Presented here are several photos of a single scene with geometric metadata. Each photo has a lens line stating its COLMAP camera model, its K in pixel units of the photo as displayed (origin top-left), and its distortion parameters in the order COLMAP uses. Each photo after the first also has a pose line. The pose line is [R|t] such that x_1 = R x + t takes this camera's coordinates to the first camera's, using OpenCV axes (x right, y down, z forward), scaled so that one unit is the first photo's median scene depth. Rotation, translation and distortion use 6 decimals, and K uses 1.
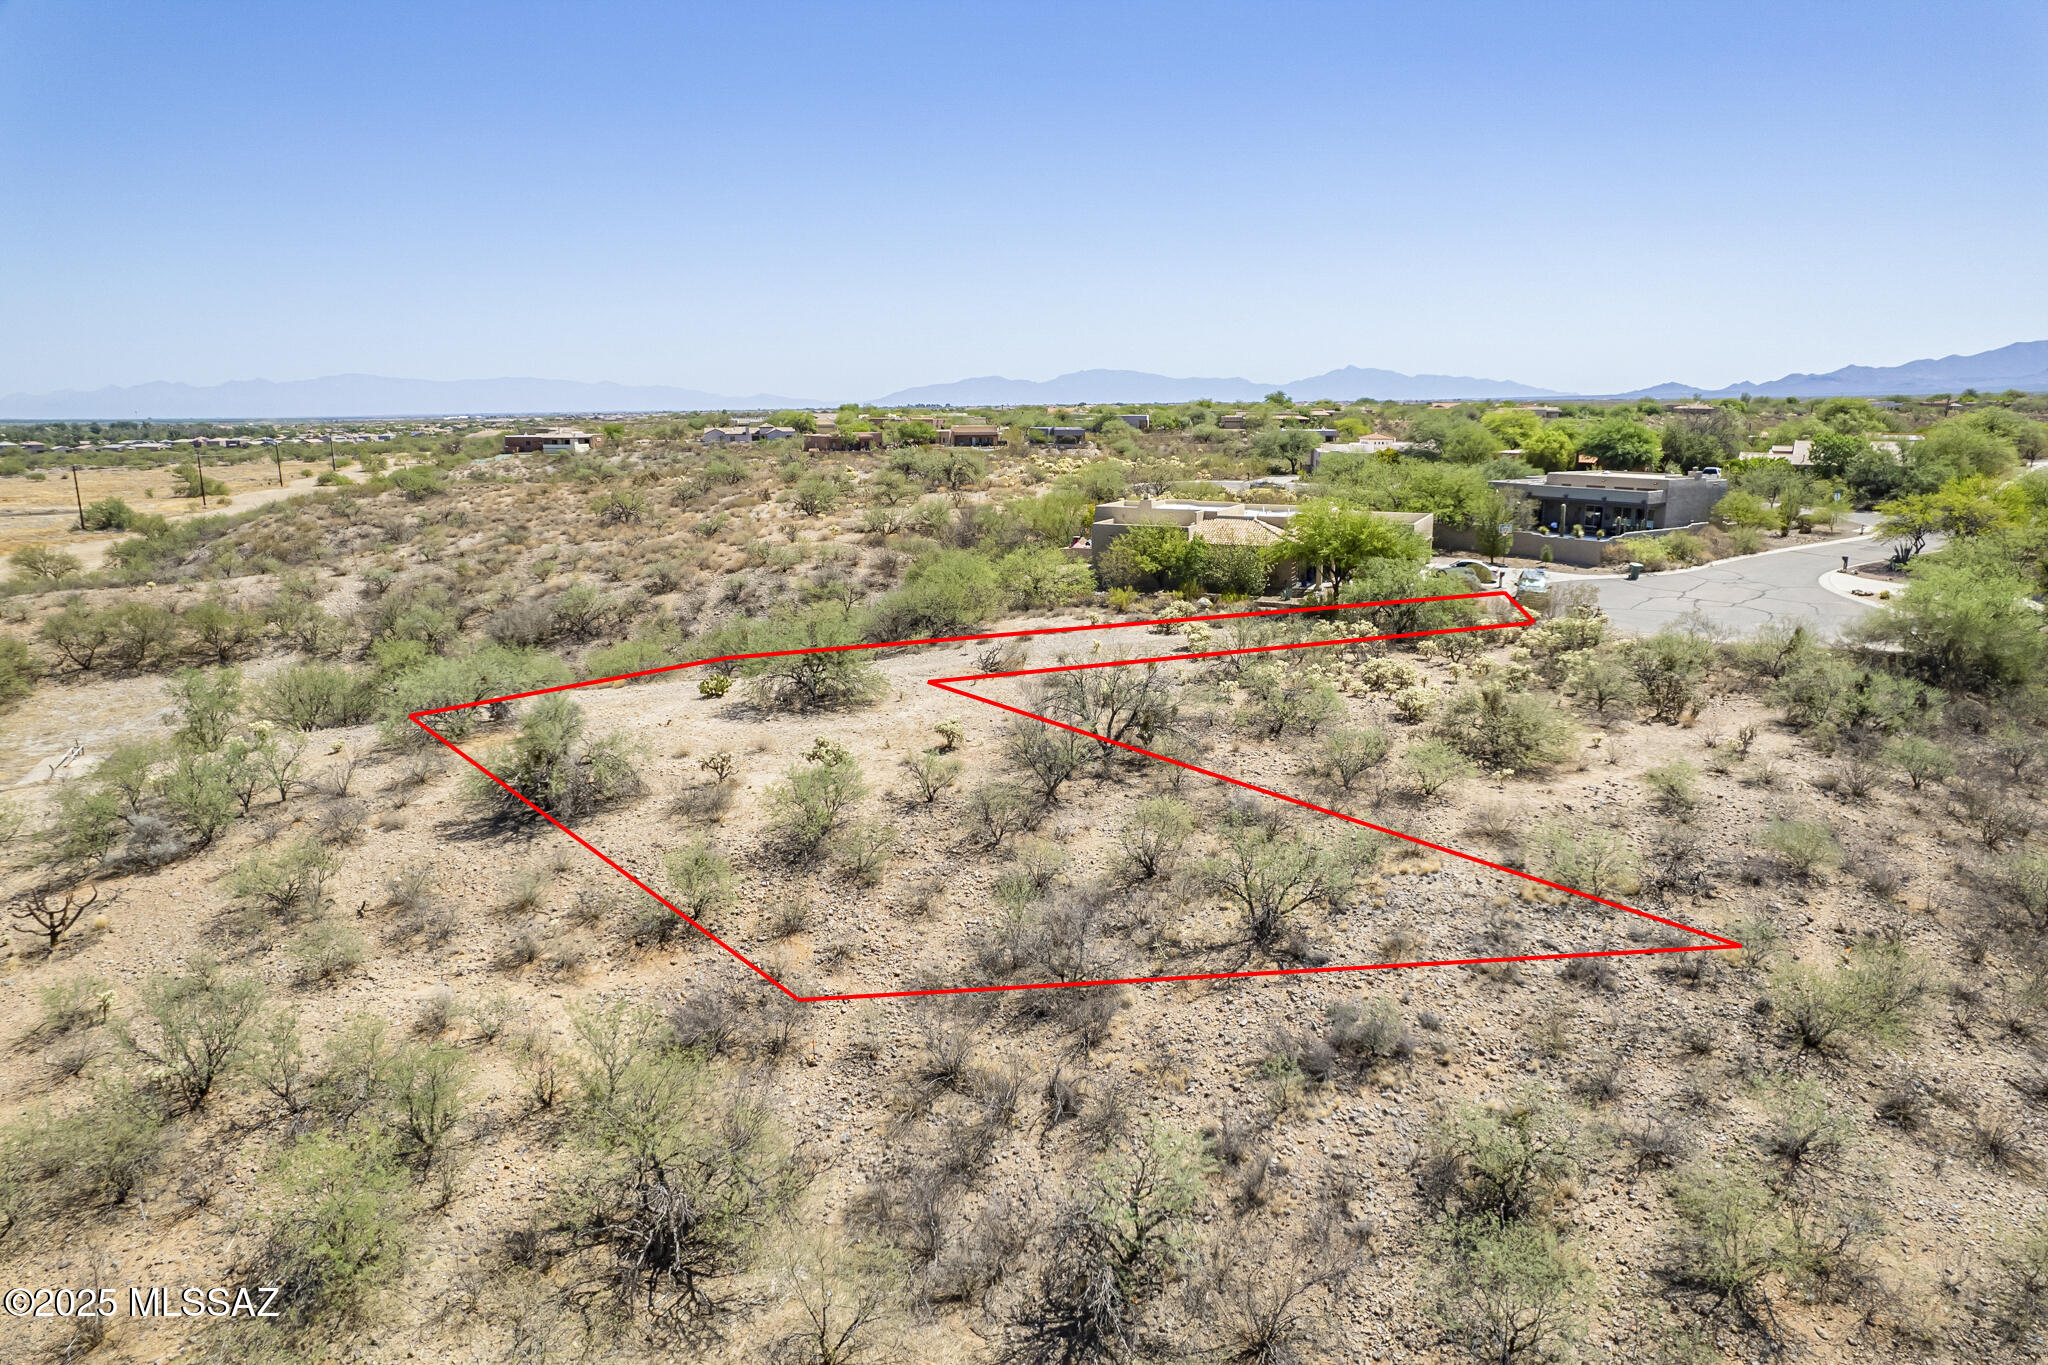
lens RADIAL K [[1308.0, 0, 1030.4], [0, 1308.0, 695.8], [0, 0, 1]] dist [-0.069395, 0.061874]
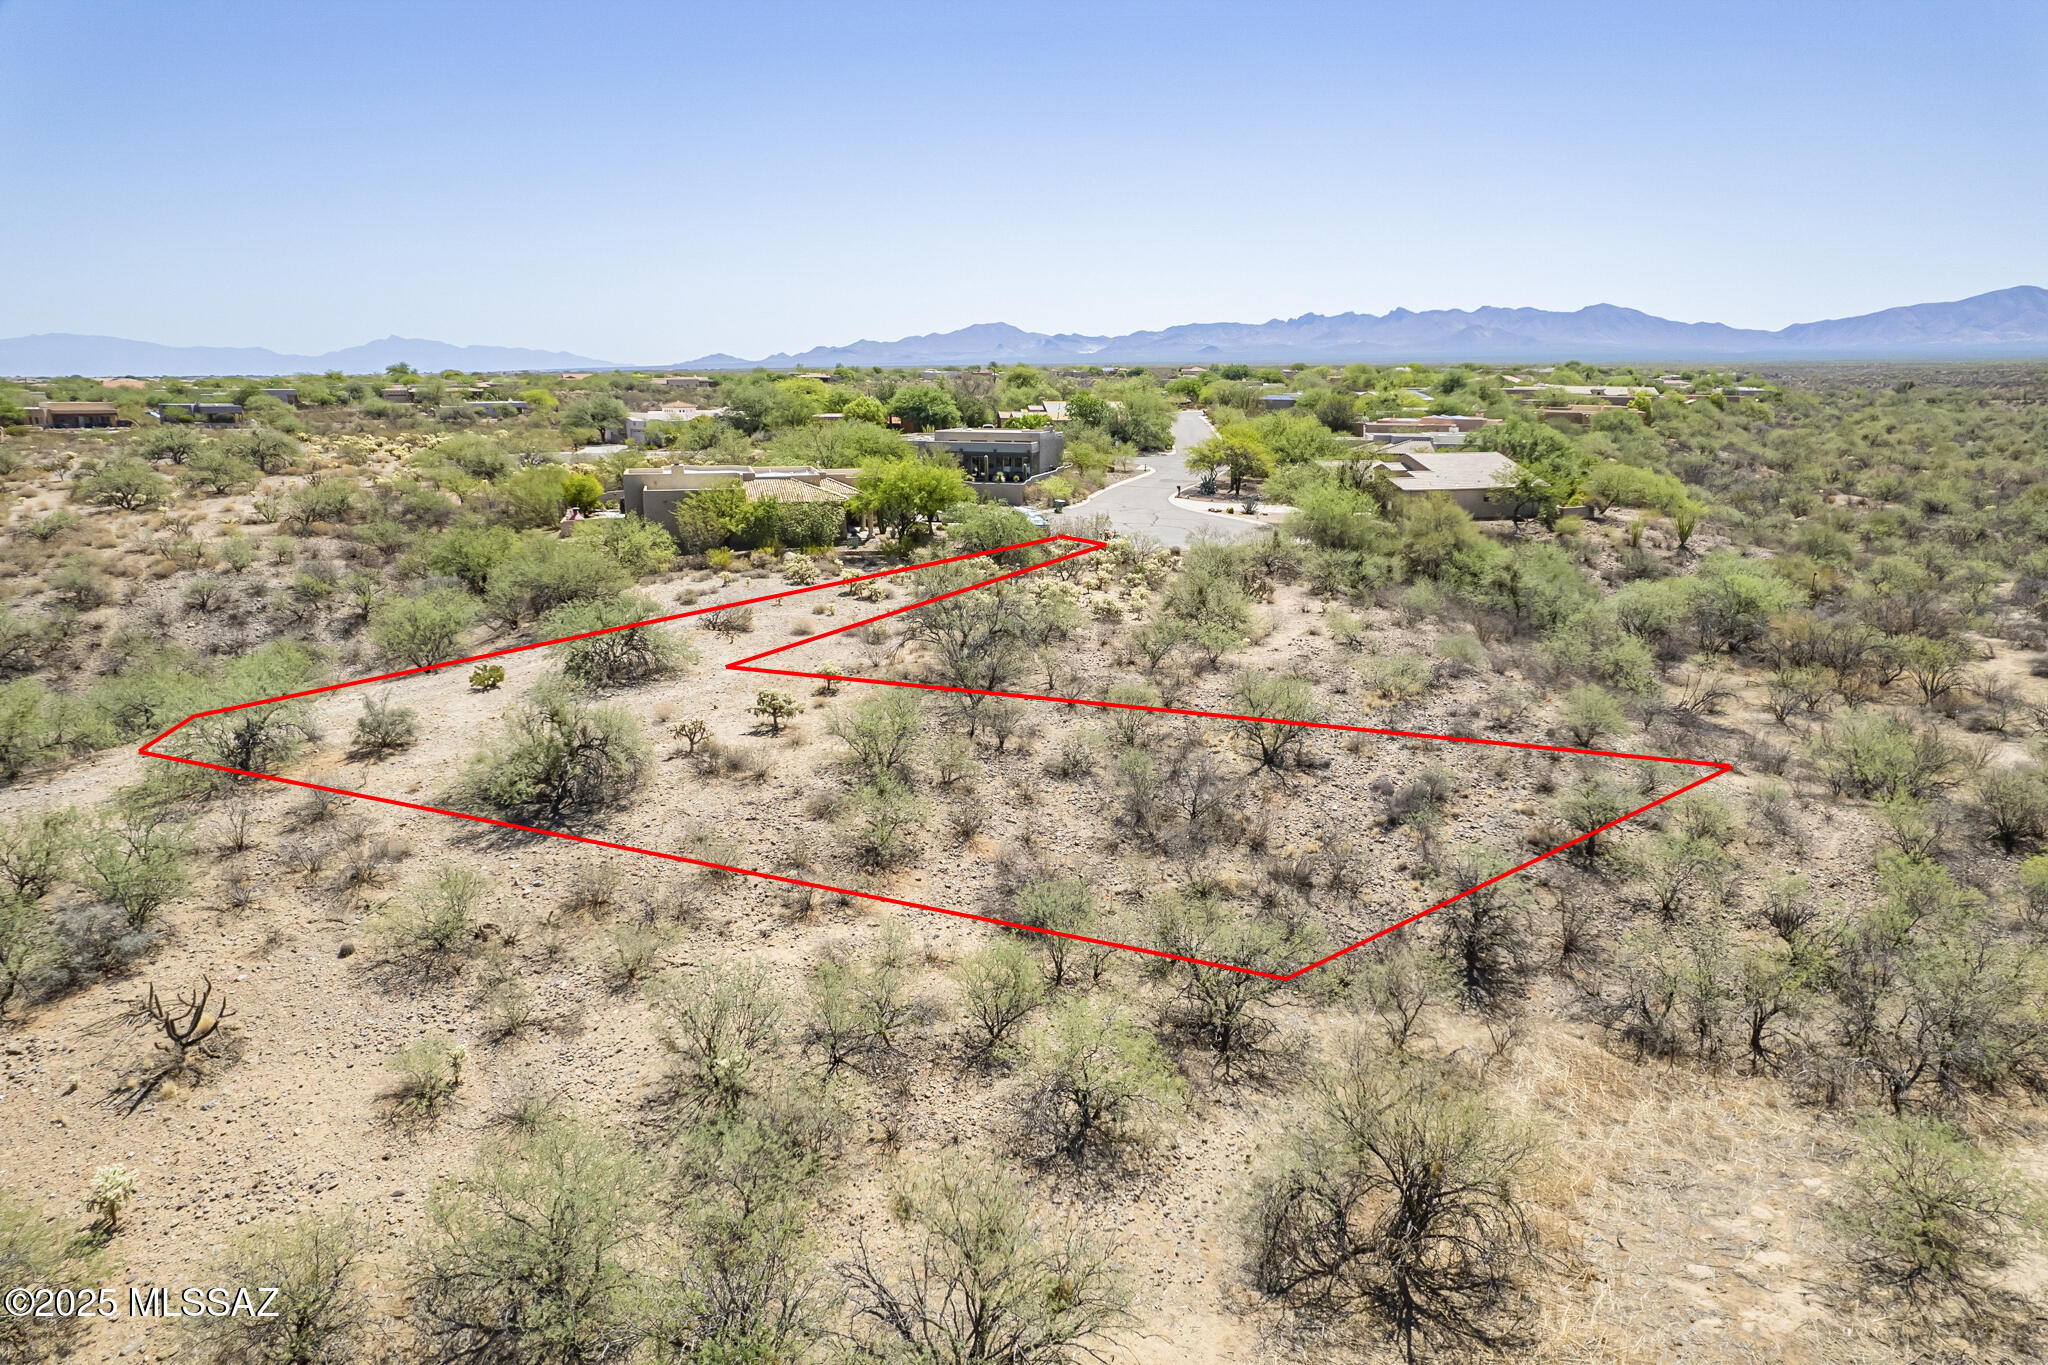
lens RADIAL K [[1308.0, 0, 1030.4], [0, 1308.0, 695.8], [0, 0, 1]] dist [-0.069395, 0.061874]
pose [[0.777393, -0.145015, 0.612071, -0.382024], [0.132009, 0.989005, 0.066655, -0.003104], [-0.615007, 0.028981, 0.787989, 0.032812]]
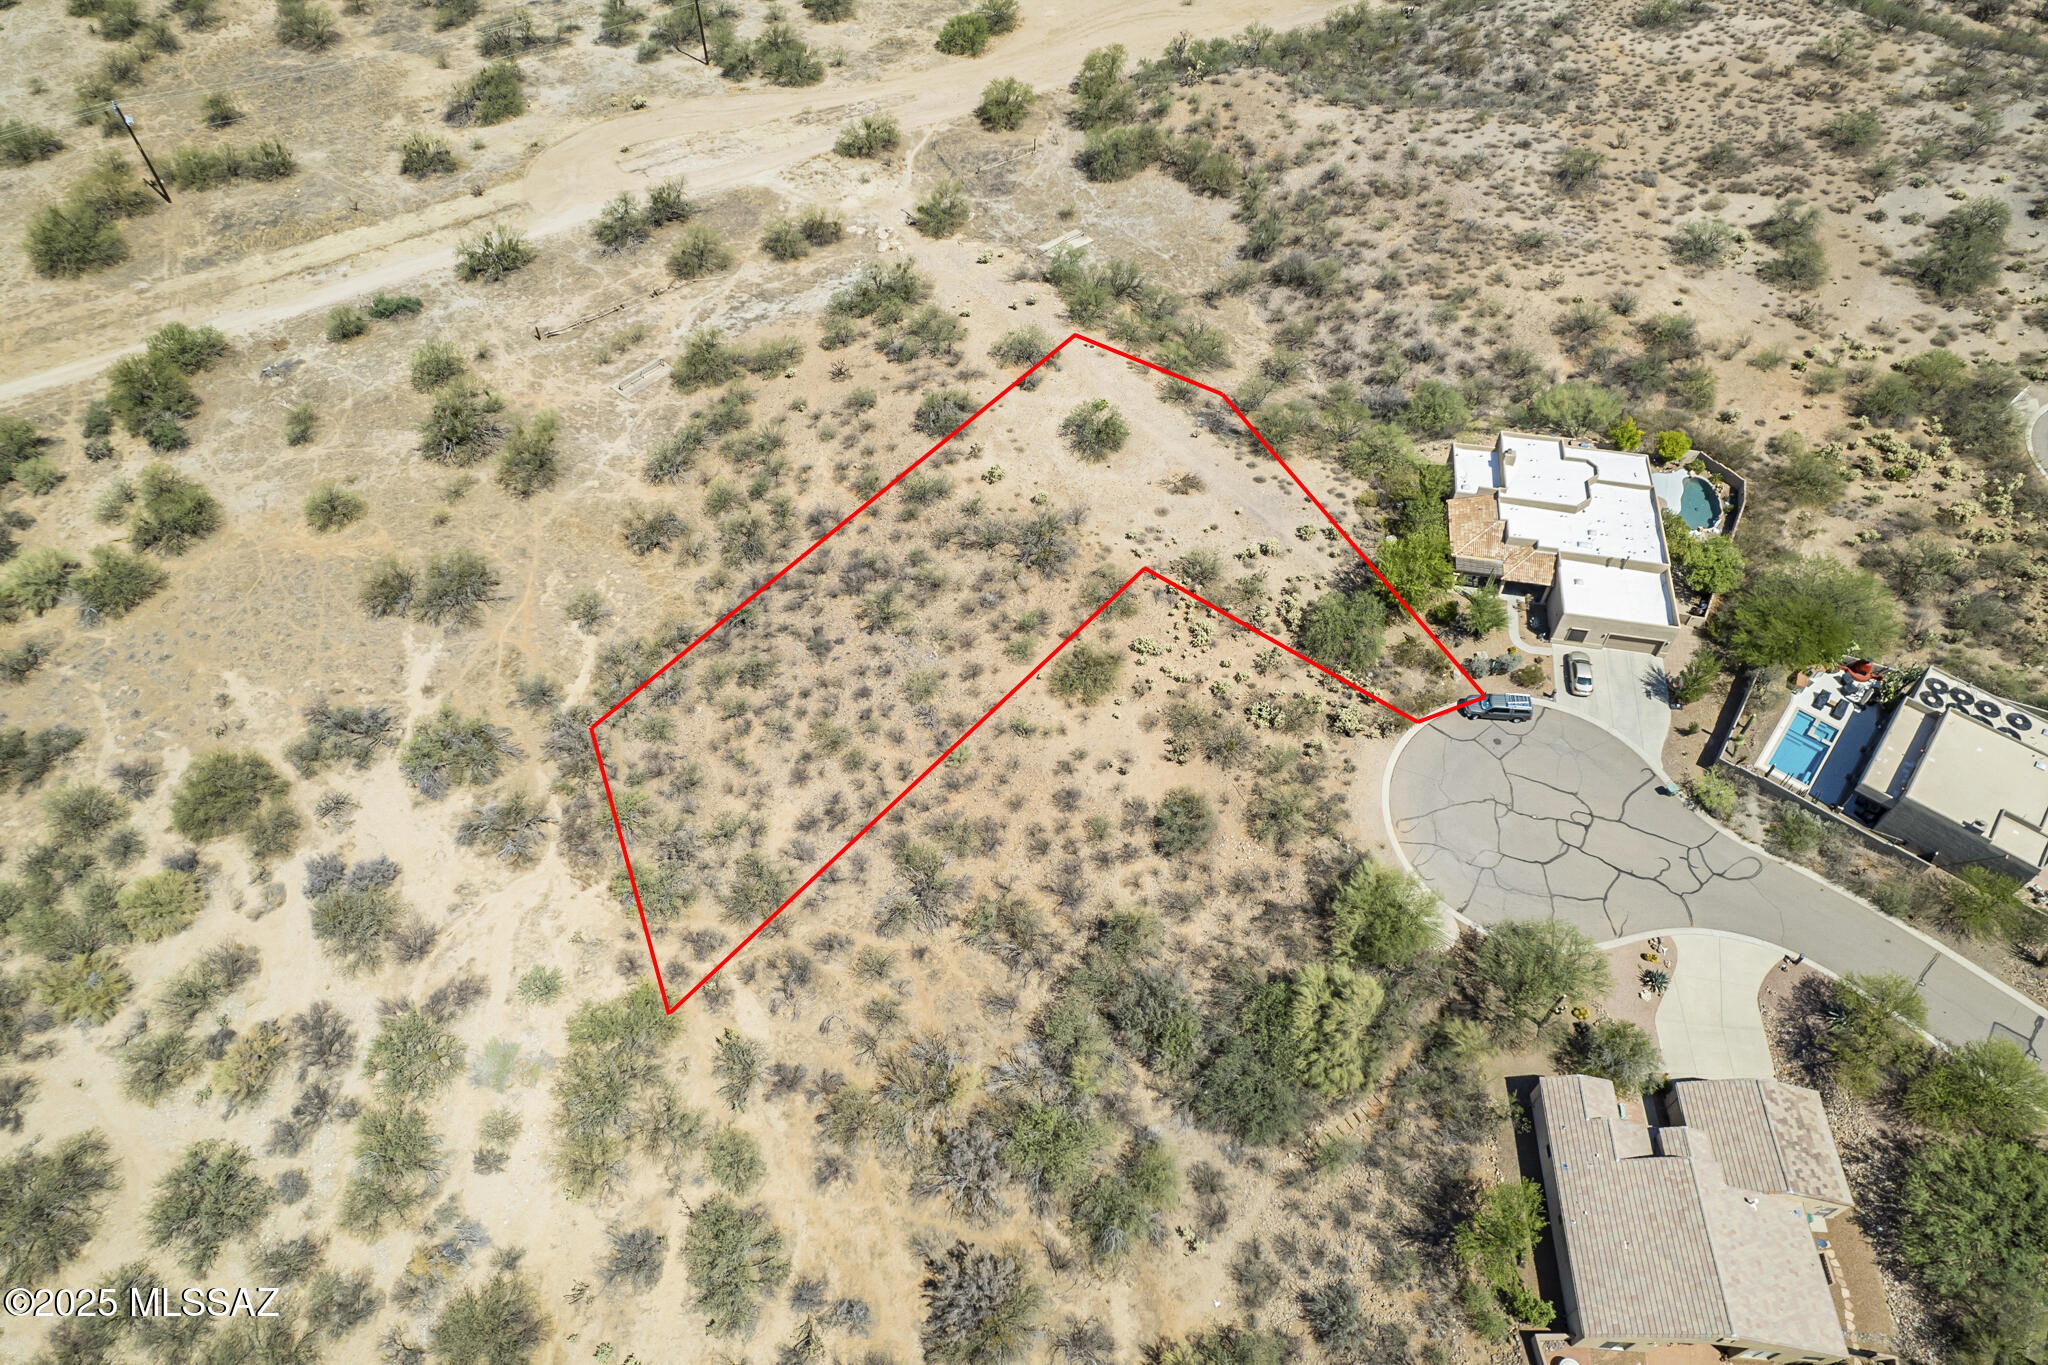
lens RADIAL K [[1305.7, 0, 1027.2], [0, 1305.7, 698.5], [0, 0, 1]] dist [-0.049966, 0.014663]
pose [[0.247392, 0.761567, -0.599010, 1.011599], [-0.215987, 0.646017, 0.732128, -0.909979], [0.944535, -0.051745, 0.324308, 0.137095]]
